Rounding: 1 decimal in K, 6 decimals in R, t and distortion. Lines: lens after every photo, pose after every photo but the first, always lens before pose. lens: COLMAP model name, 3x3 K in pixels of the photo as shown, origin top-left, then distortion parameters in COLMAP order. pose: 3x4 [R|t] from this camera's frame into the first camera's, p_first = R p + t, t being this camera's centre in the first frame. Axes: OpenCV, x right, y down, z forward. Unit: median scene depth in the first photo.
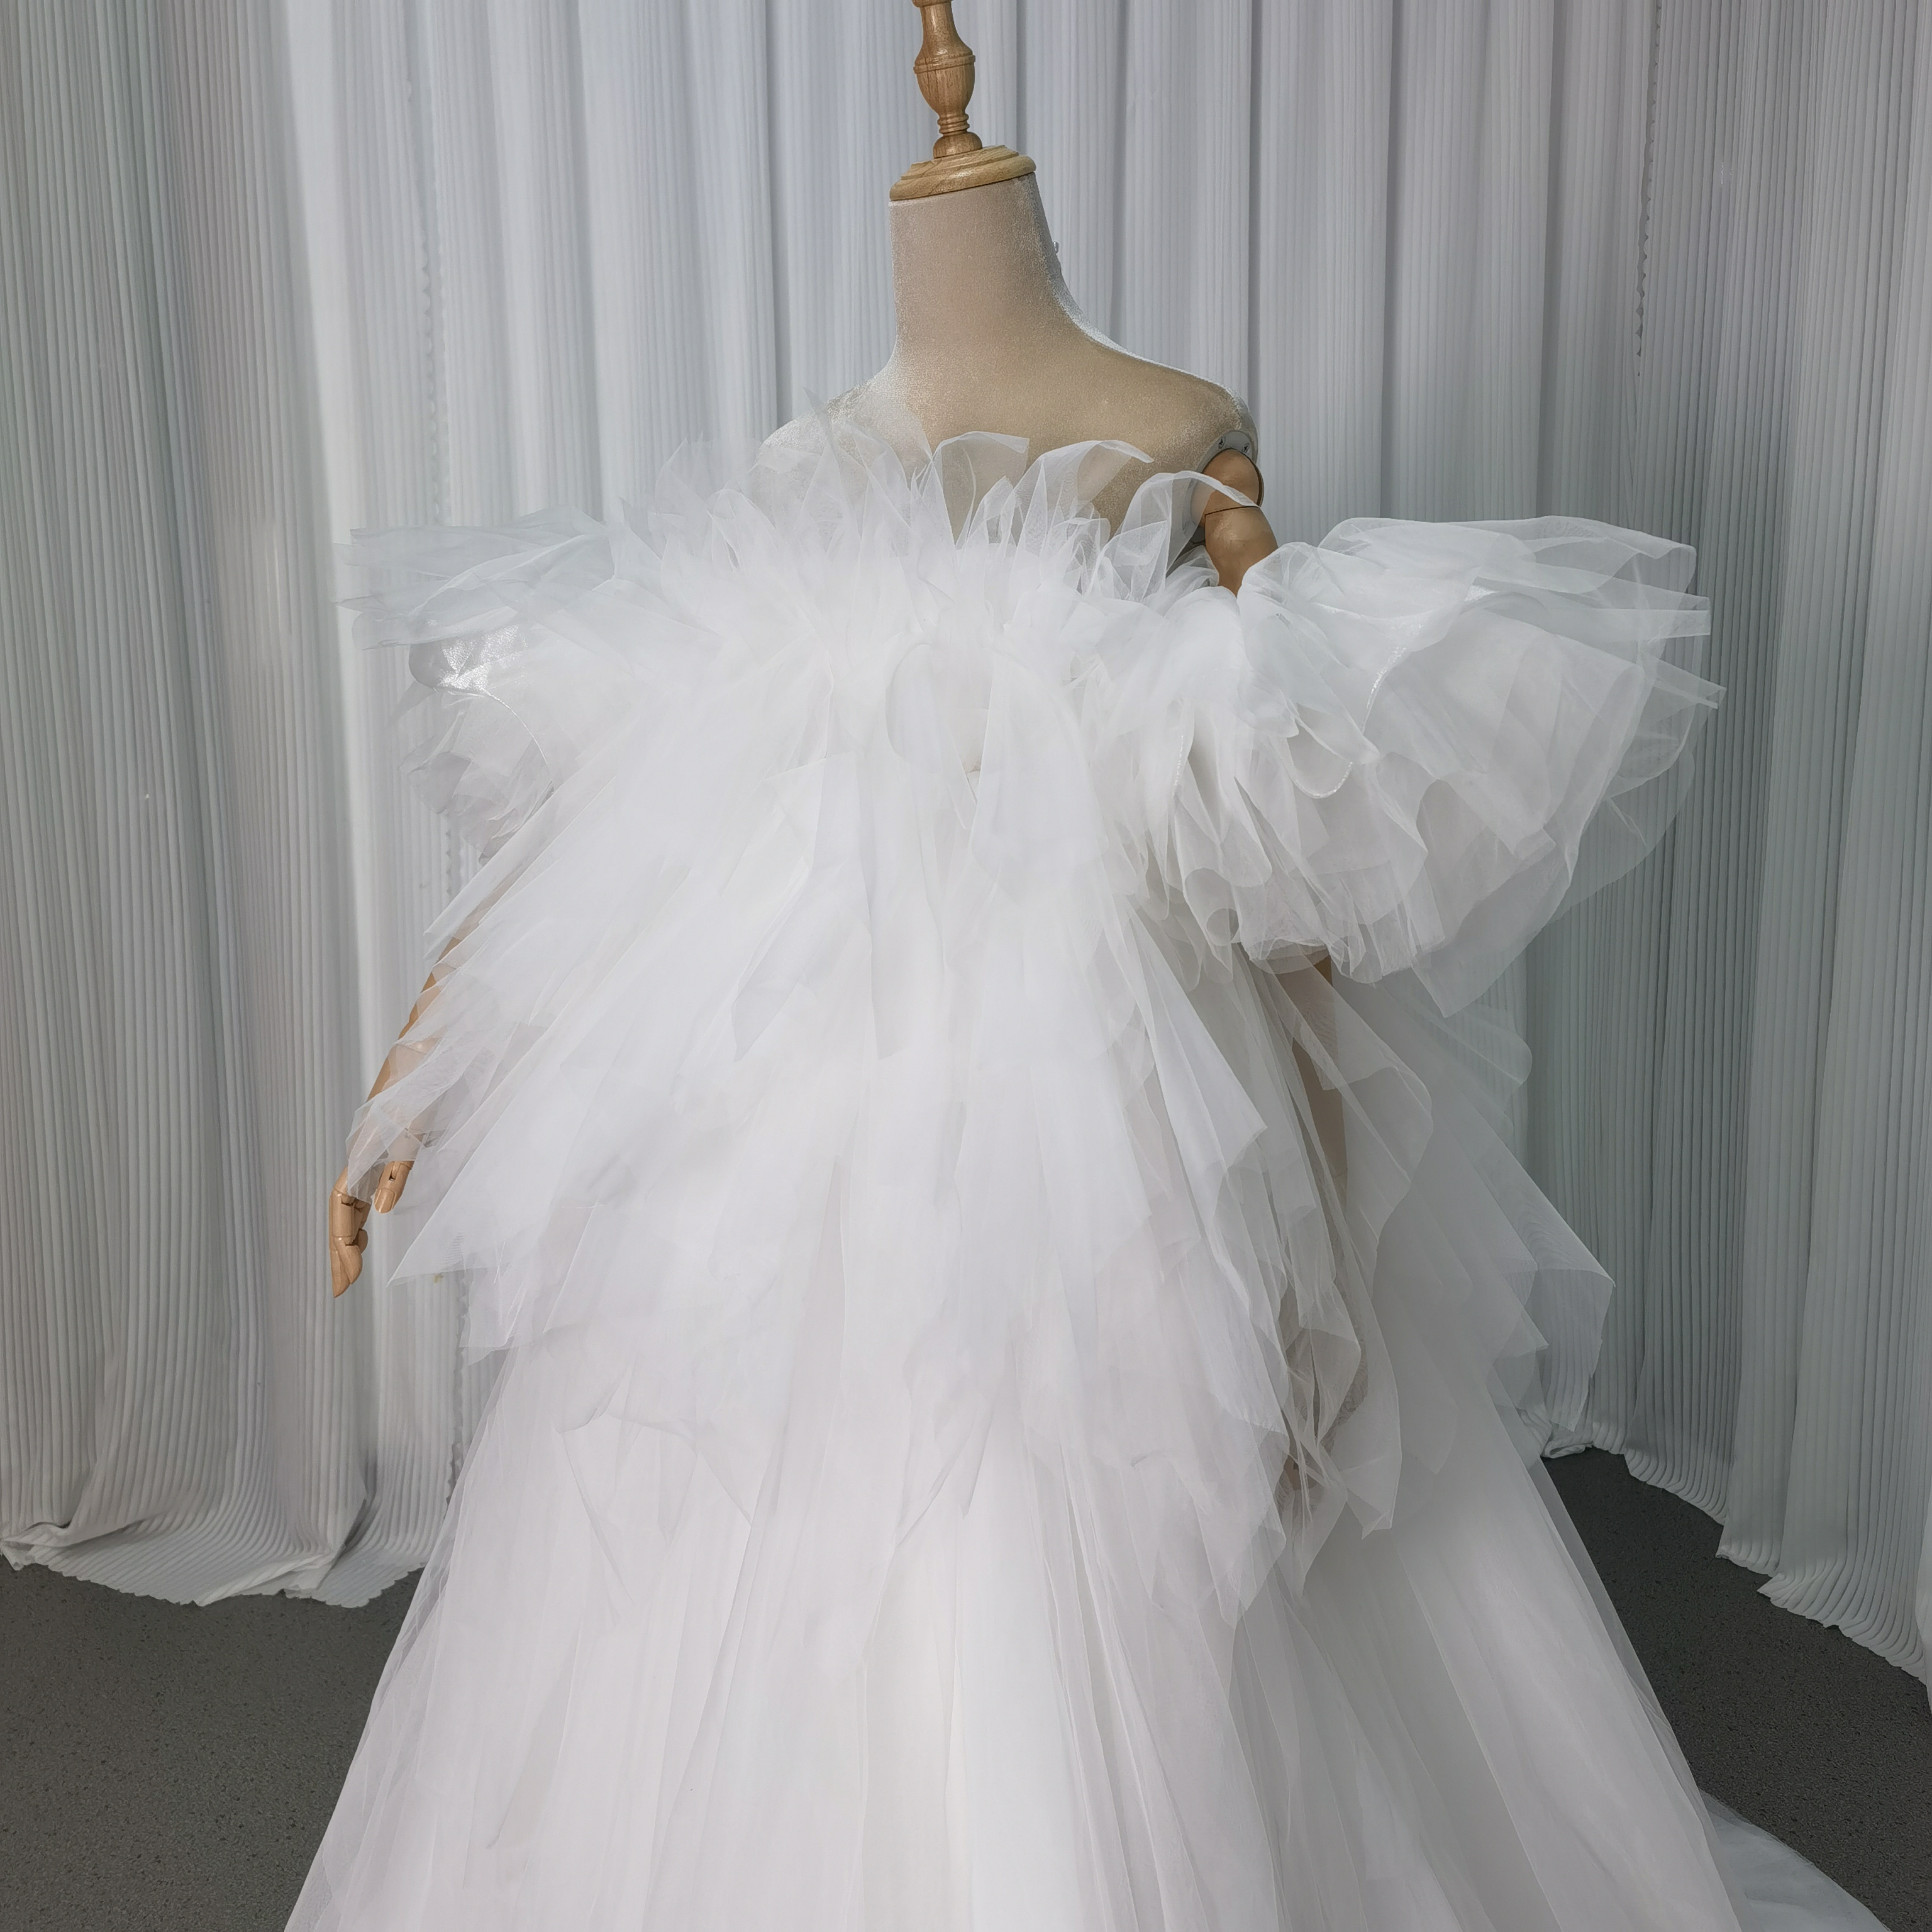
lens RADIAL K [[1976.3, 0, 958.8], [0, 1976.3, 957.0], [0, 0, 1]] dist [0.229275, -0.322352]
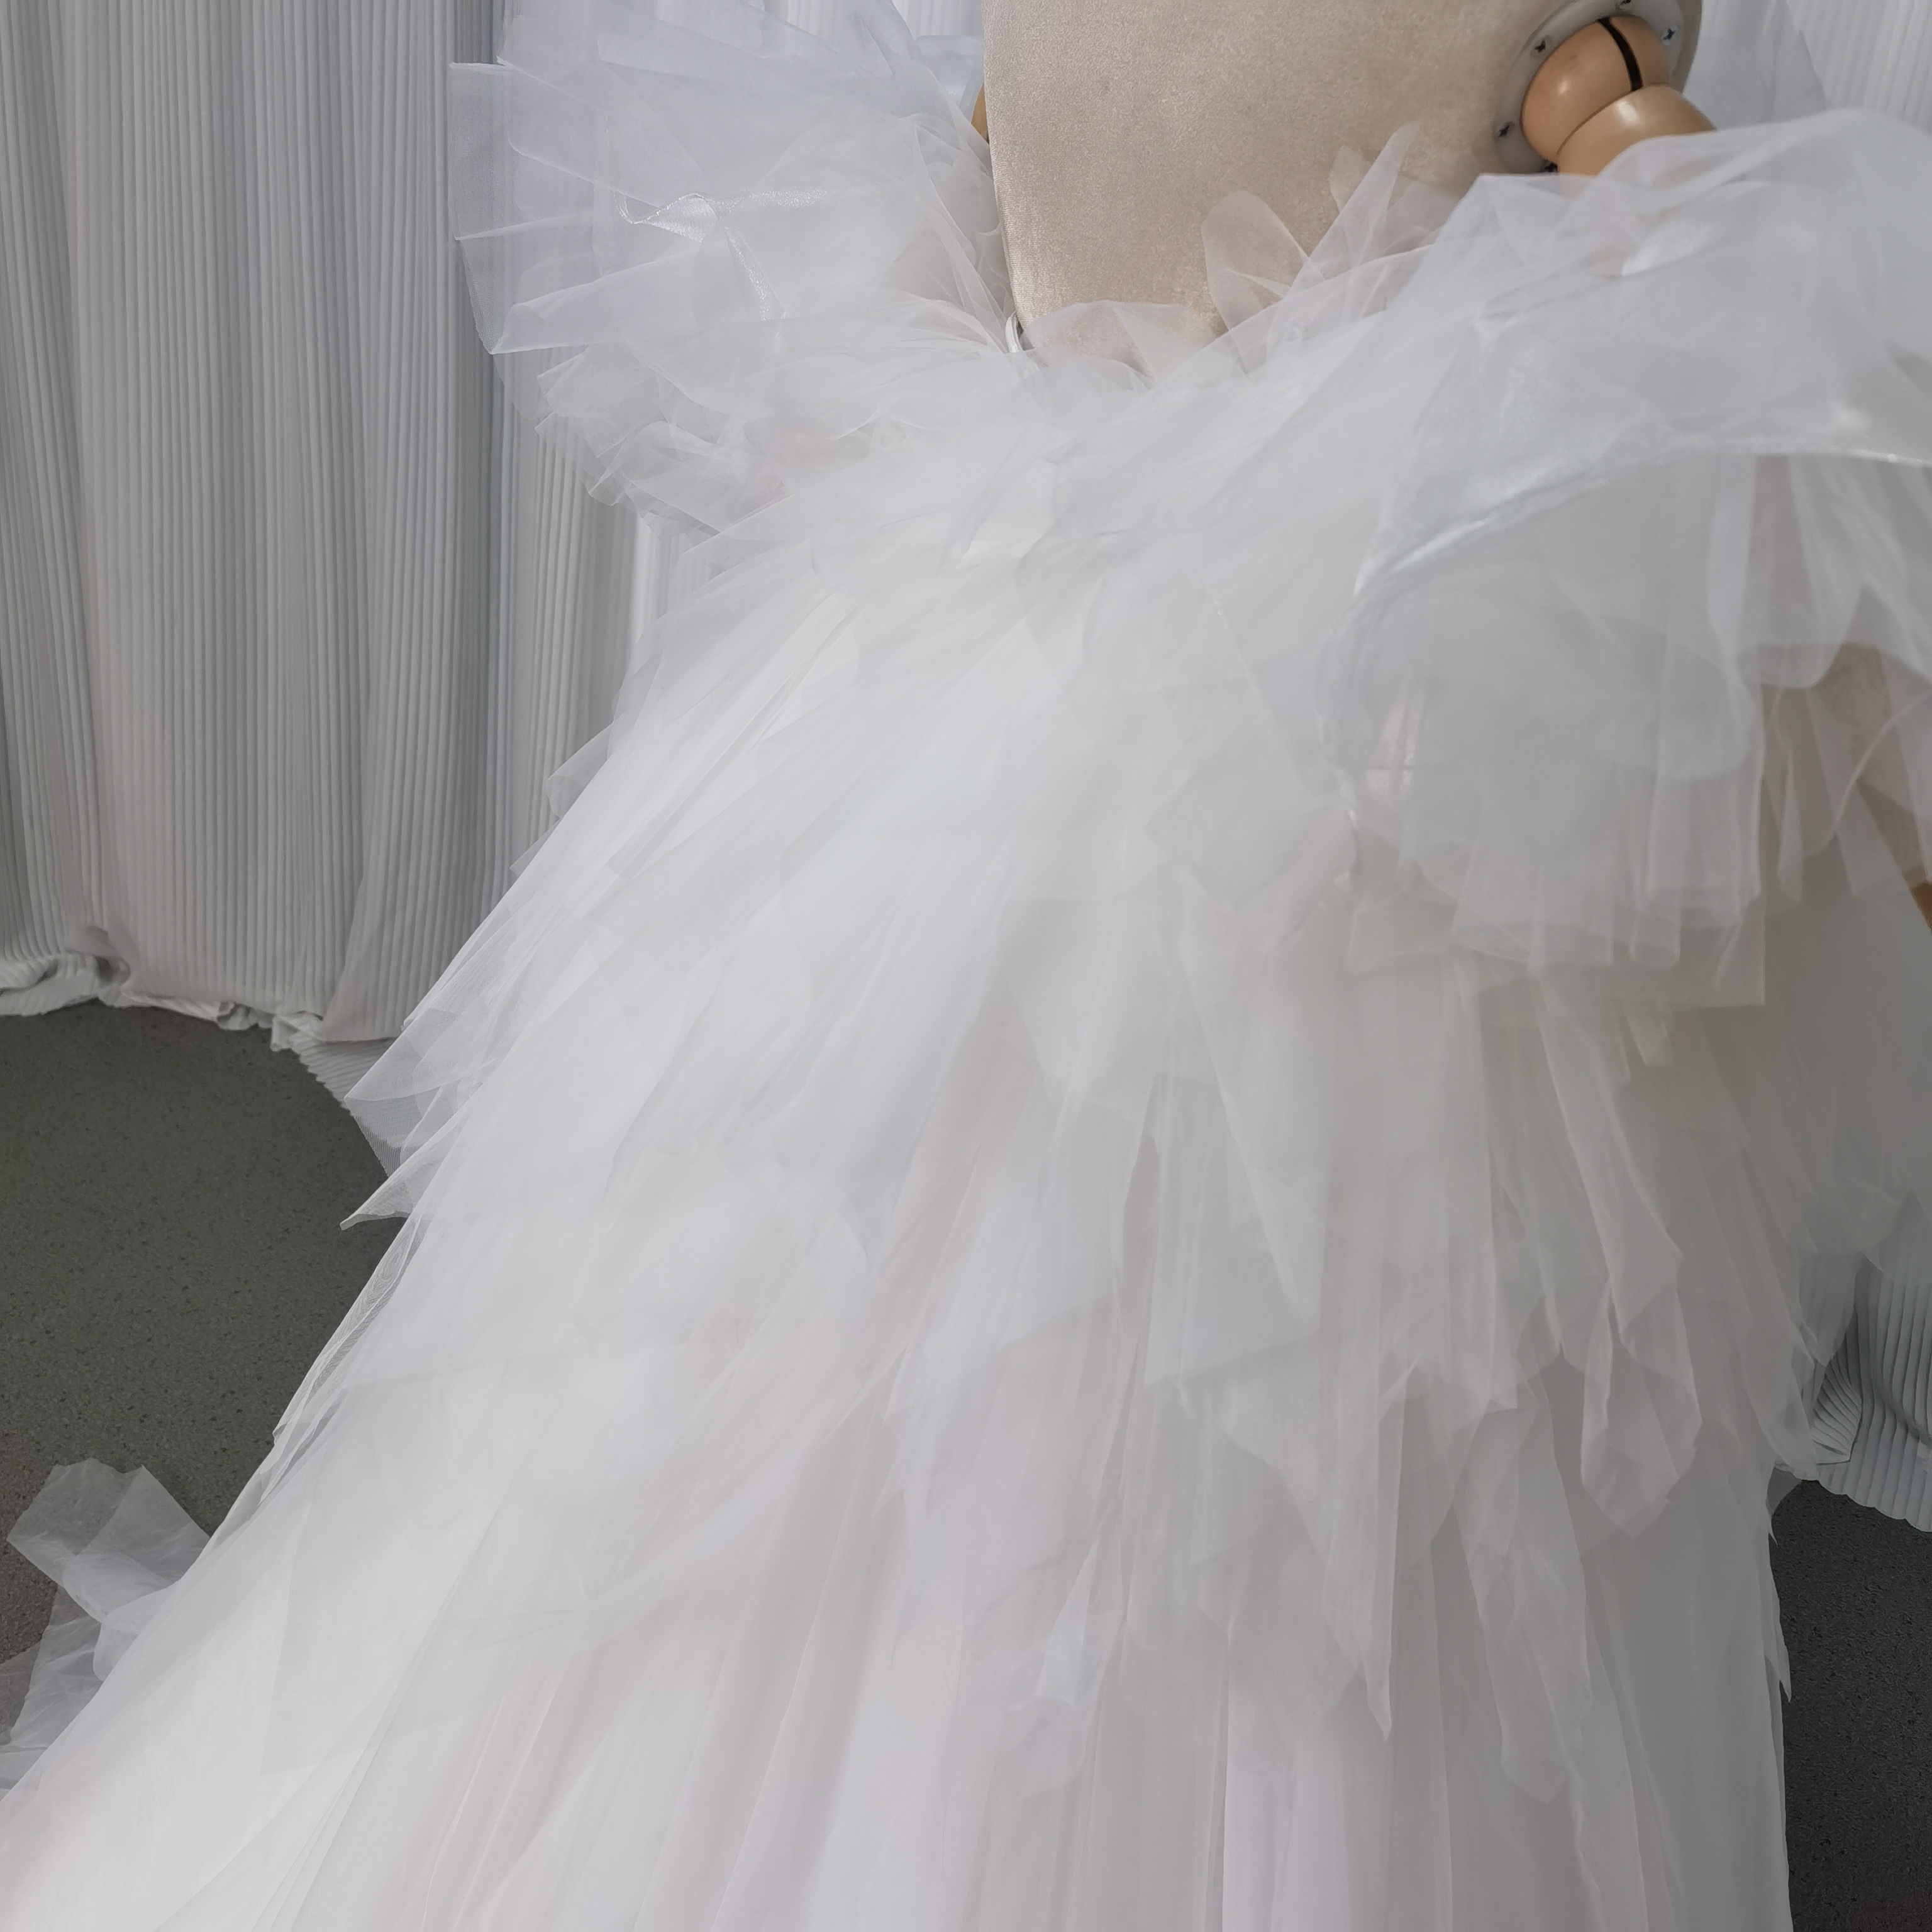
lens RADIAL K [[1995.7, 0, 966.0], [0, 1995.7, 966.0], [0, 0, 1]] dist [0.054622, 0.087857]
pose [[0.896259, 0.269774, -0.352053, 0.173978], [-0.182285, 0.947663, 0.262121, -0.056208], [0.404341, -0.170754, 0.898528, 0.277751]]
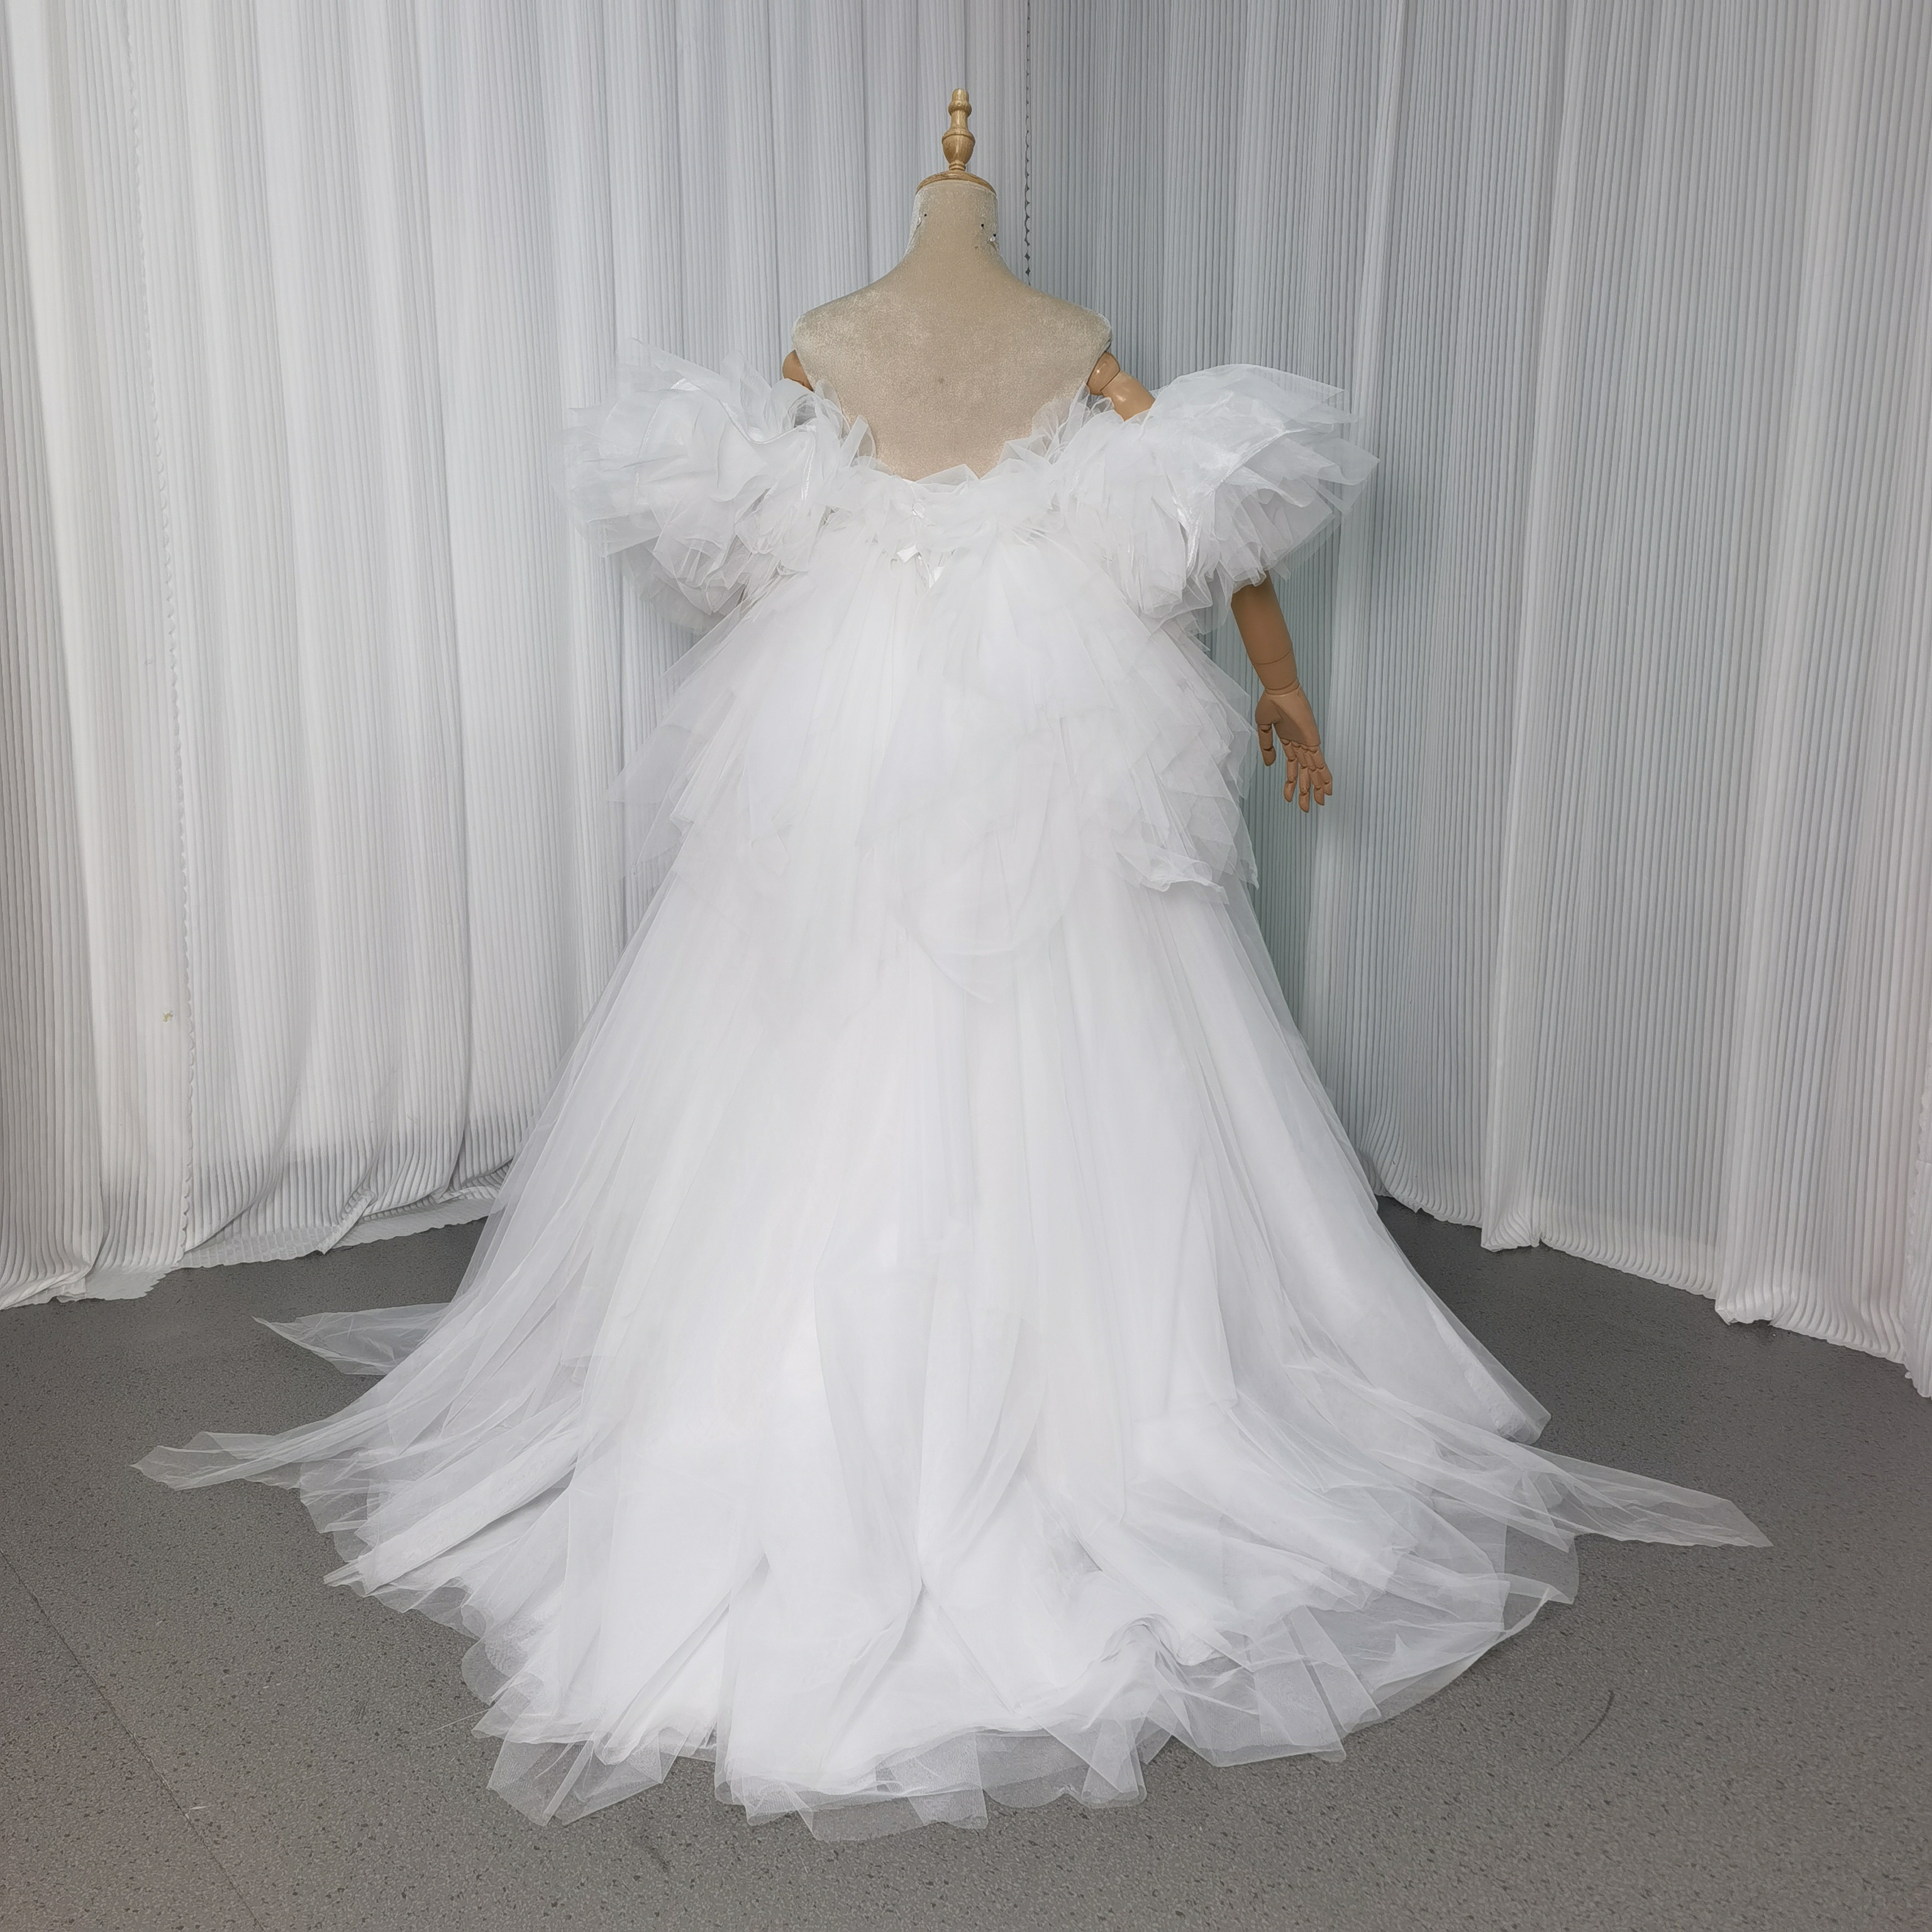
lens RADIAL K [[1988.2, 0, 984.0], [0, 1988.2, 968.6], [0, 0, 1]] dist [0.089630, 0.007680]
pose [[0.892142, -0.069099, 0.446440, -0.360042], [0.062867, 0.997607, 0.028777, 0.131072], [-0.447360, 0.002394, 0.894351, -0.215440]]
